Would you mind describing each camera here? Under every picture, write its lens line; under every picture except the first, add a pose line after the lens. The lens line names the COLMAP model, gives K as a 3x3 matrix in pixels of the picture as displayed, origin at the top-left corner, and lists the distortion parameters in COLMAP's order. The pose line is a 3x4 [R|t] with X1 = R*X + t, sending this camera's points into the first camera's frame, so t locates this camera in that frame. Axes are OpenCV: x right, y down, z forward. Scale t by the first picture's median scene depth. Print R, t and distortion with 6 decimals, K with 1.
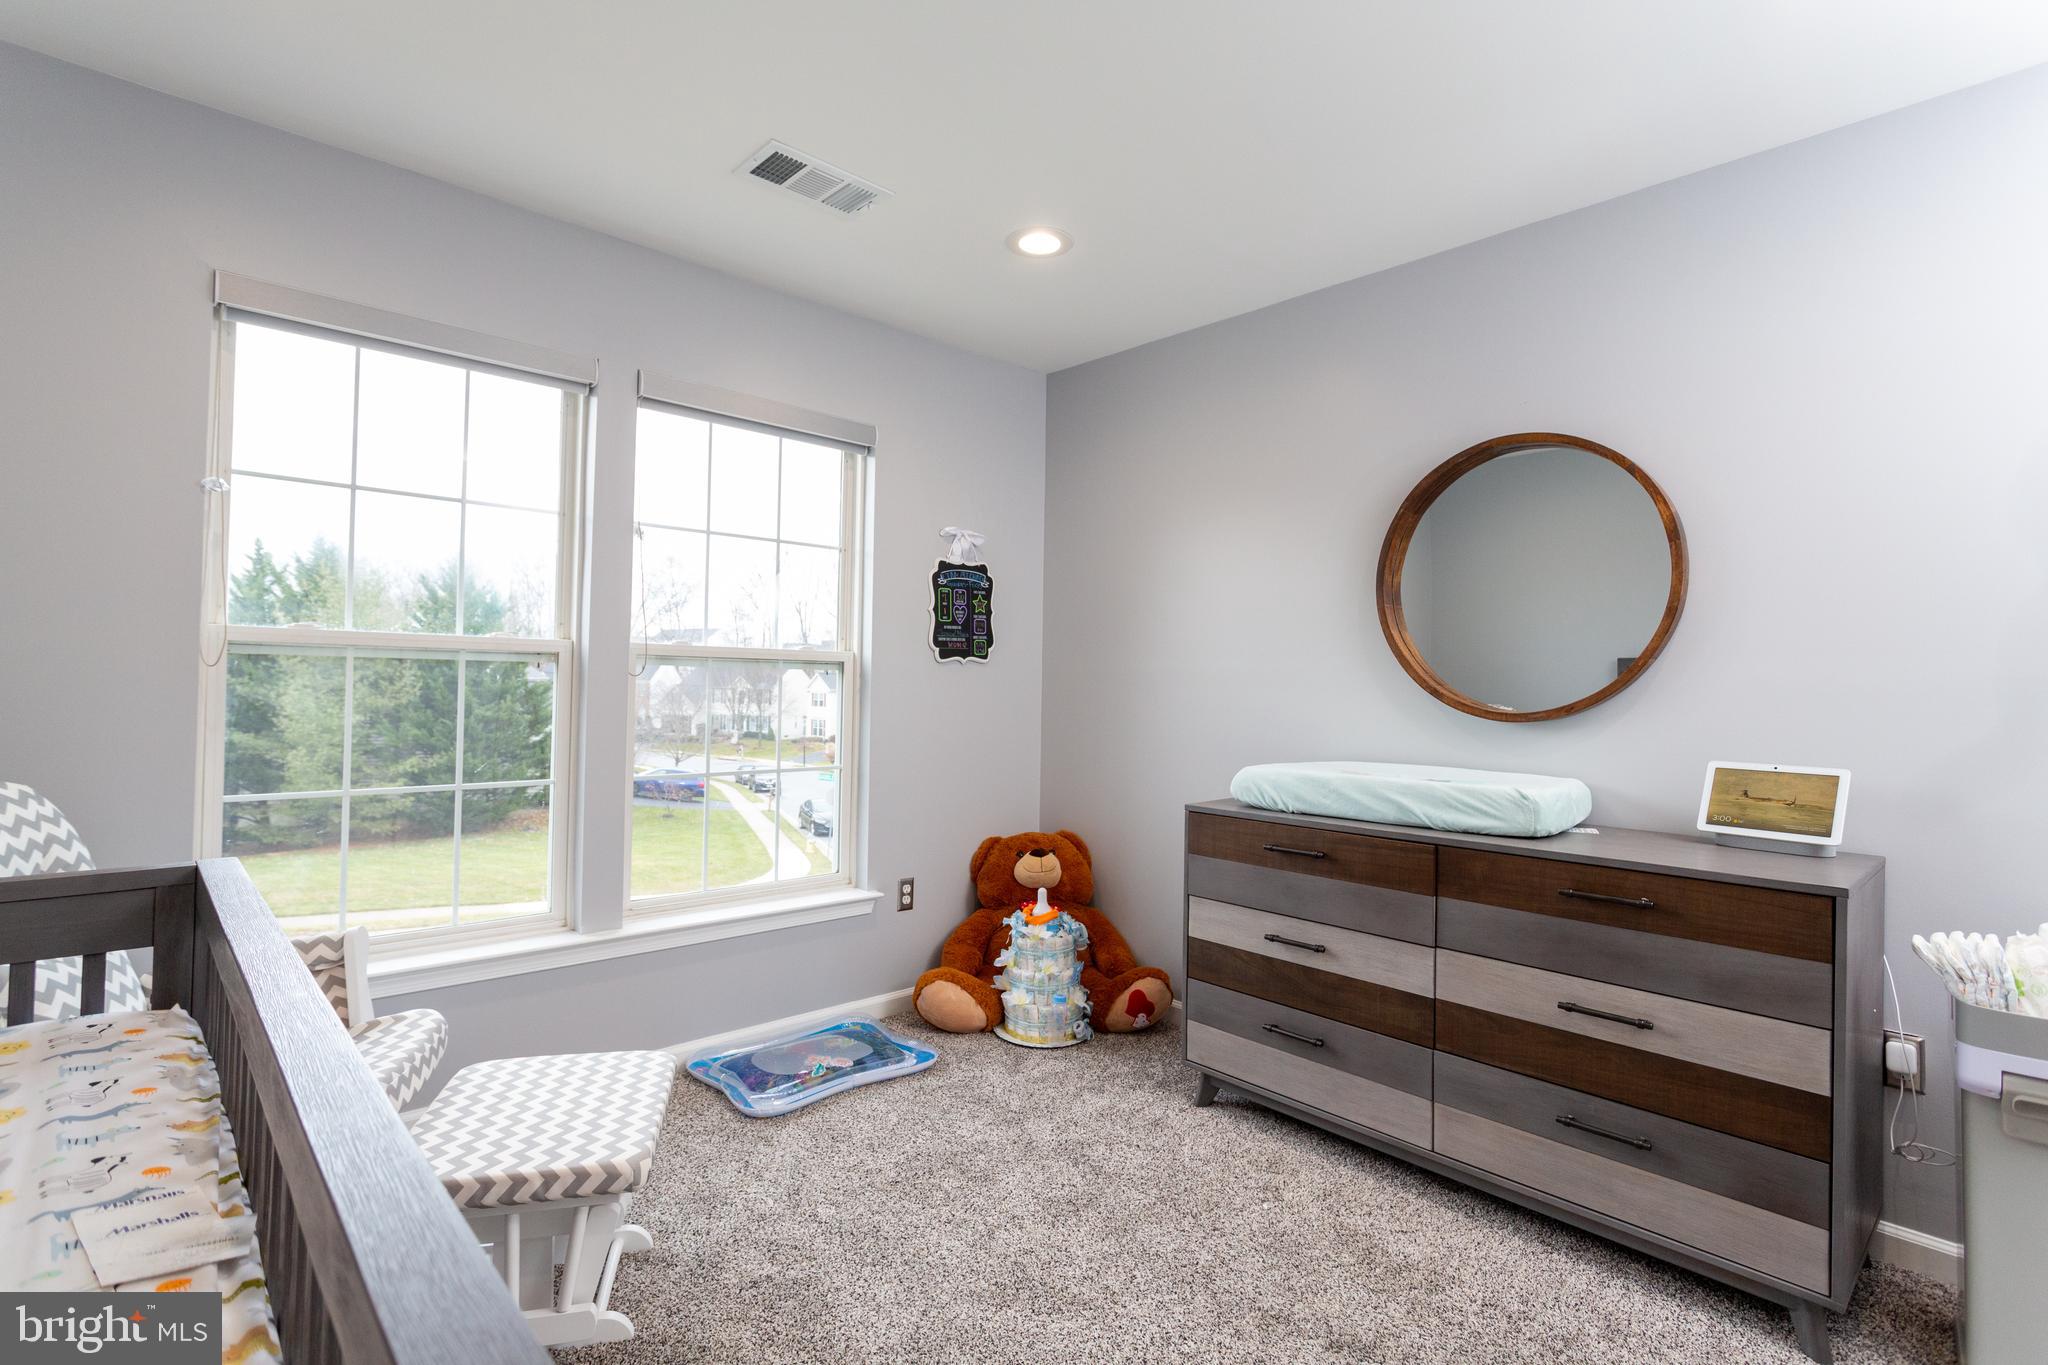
lens RADIAL K [[982.3, 0, 1023.8], [0, 982.3, 672.6], [0, 0, 1]] dist [-0.000476, 0.001069]
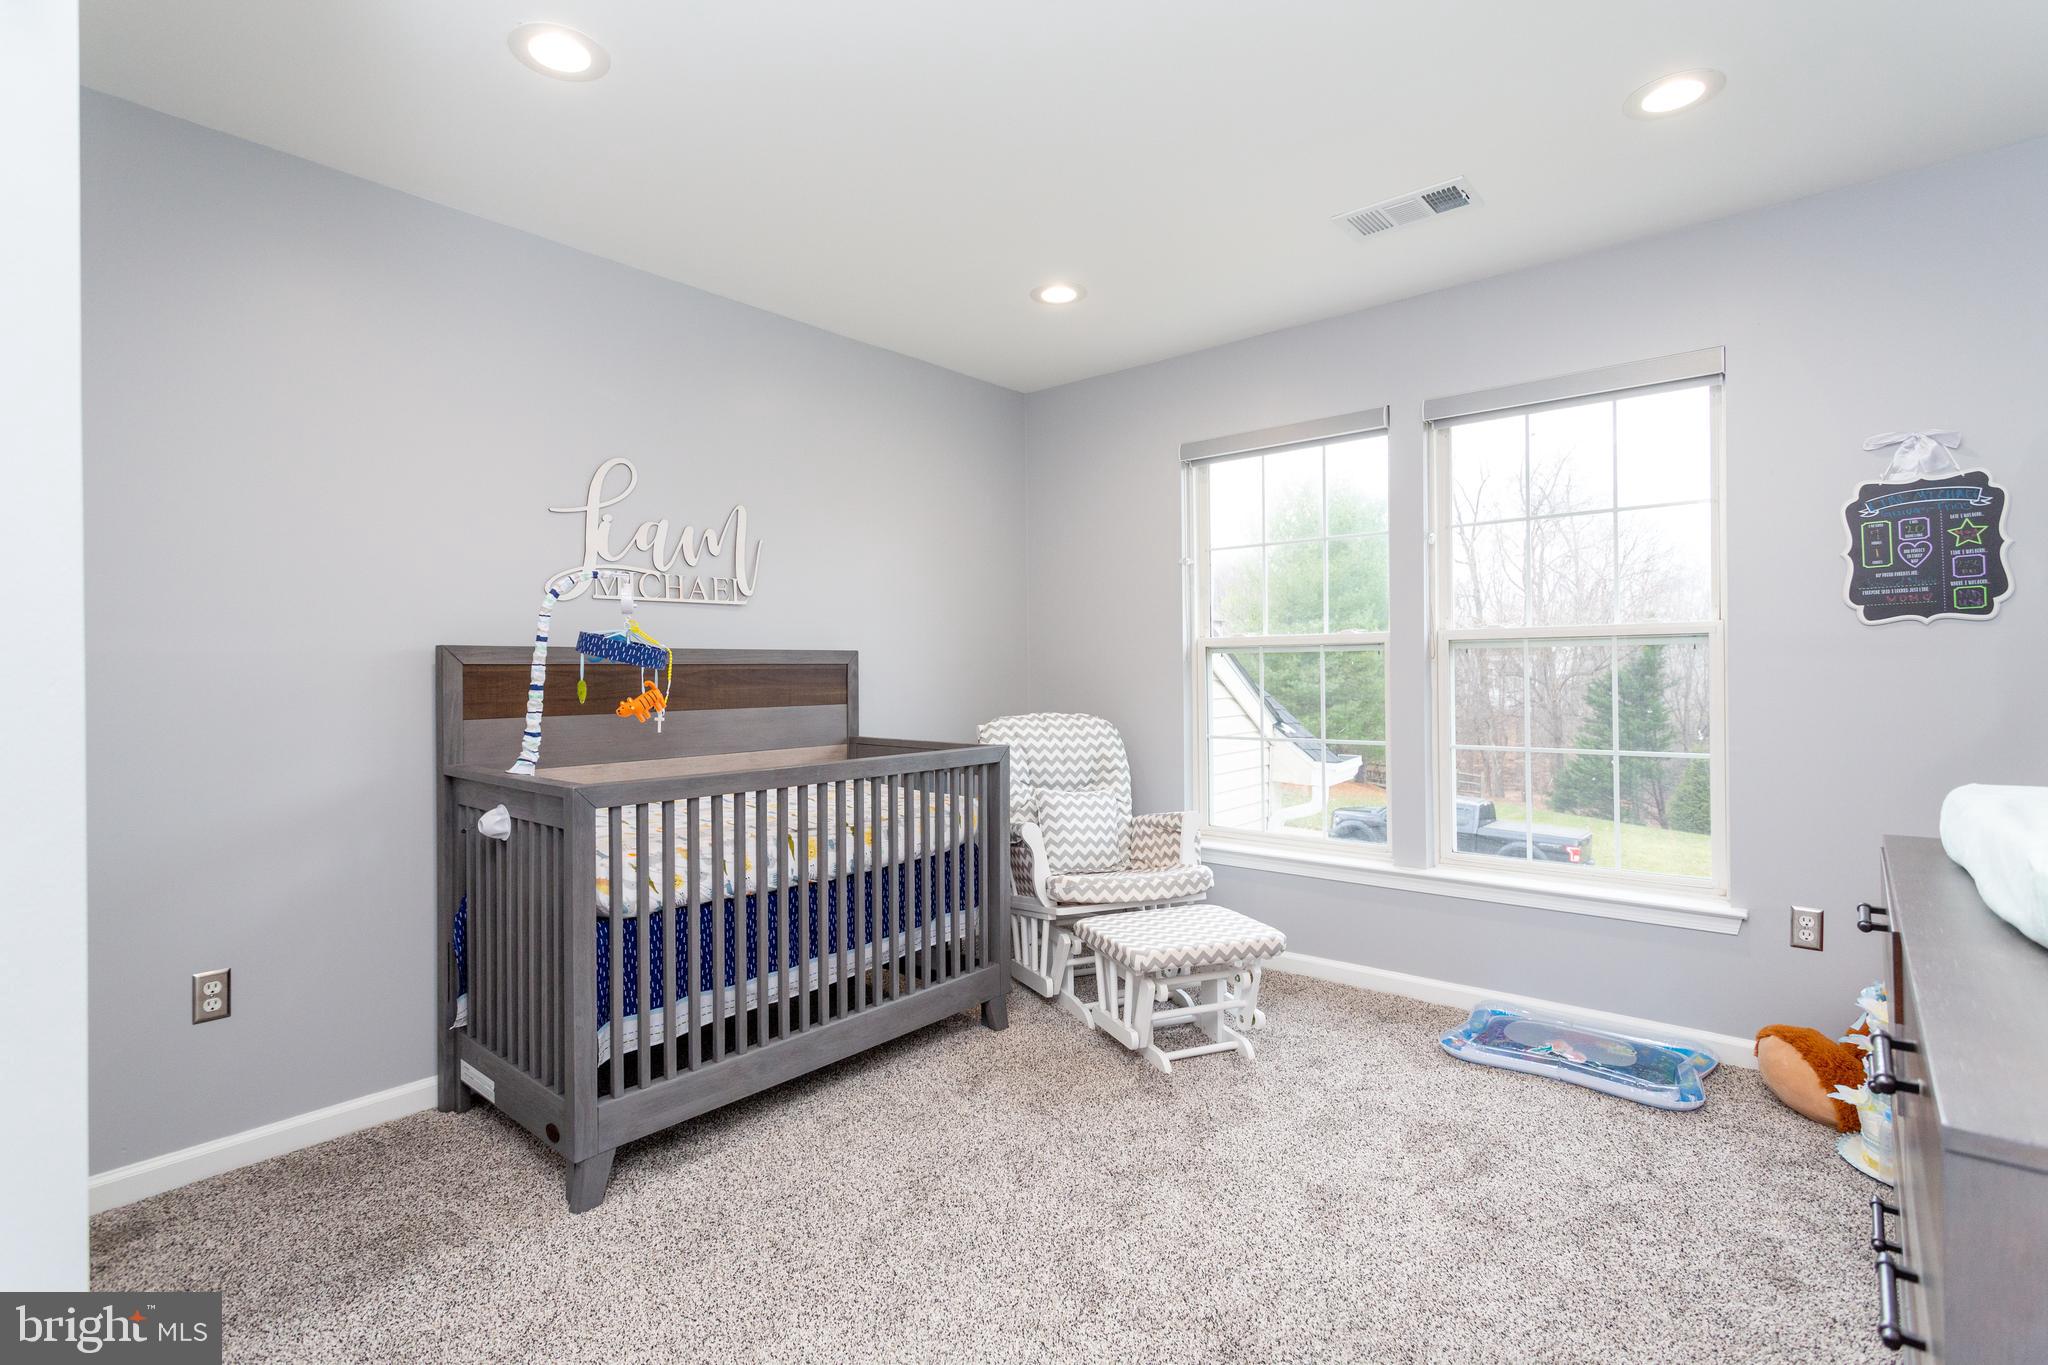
lens RADIAL K [[982.3, 0, 1023.1], [0, 982.3, 683.0], [0, 0, 1]] dist [-0.000476, 0.001069]
pose [[0.107077, -0.021838, -0.994011, 0.602339], [0.013840, 0.999695, -0.020472, 0.040928], [0.994154, -0.011565, 0.107347, 0.317538]]
